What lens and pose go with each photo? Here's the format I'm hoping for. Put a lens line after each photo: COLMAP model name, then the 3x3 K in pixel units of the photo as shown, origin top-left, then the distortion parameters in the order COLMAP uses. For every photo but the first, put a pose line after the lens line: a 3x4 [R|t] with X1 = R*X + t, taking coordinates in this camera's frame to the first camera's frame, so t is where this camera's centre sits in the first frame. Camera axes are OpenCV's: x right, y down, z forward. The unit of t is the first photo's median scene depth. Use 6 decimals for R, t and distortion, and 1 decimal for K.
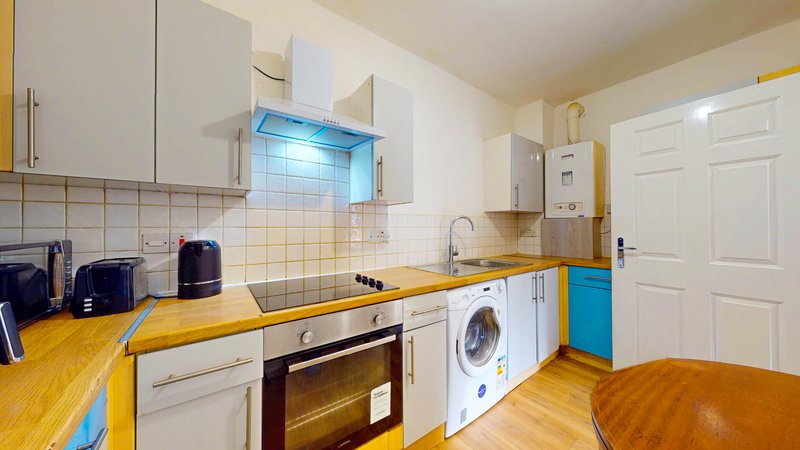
lens RADIAL K [[252.7, 0, 398.5], [0, 252.7, 226.2], [0, 0, 1]] dist [0.002650, 0.000187]
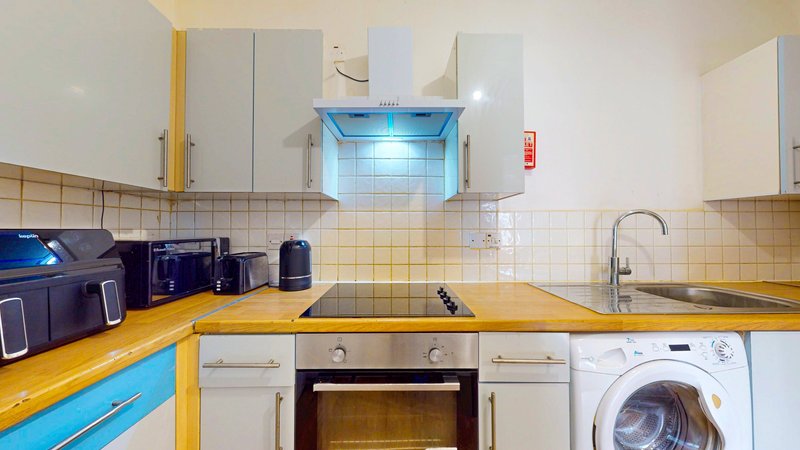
lens RADIAL K [[252.7, 0, 399.9], [0, 252.7, 225.5], [0, 0, 1]] dist [0.002650, 0.000187]
pose [[0.815133, -0.008774, -0.579208, 0.209899], [0.002550, 0.999930, -0.011559, 0.003457], [0.579269, 0.007945, 0.815098, 0.274214]]
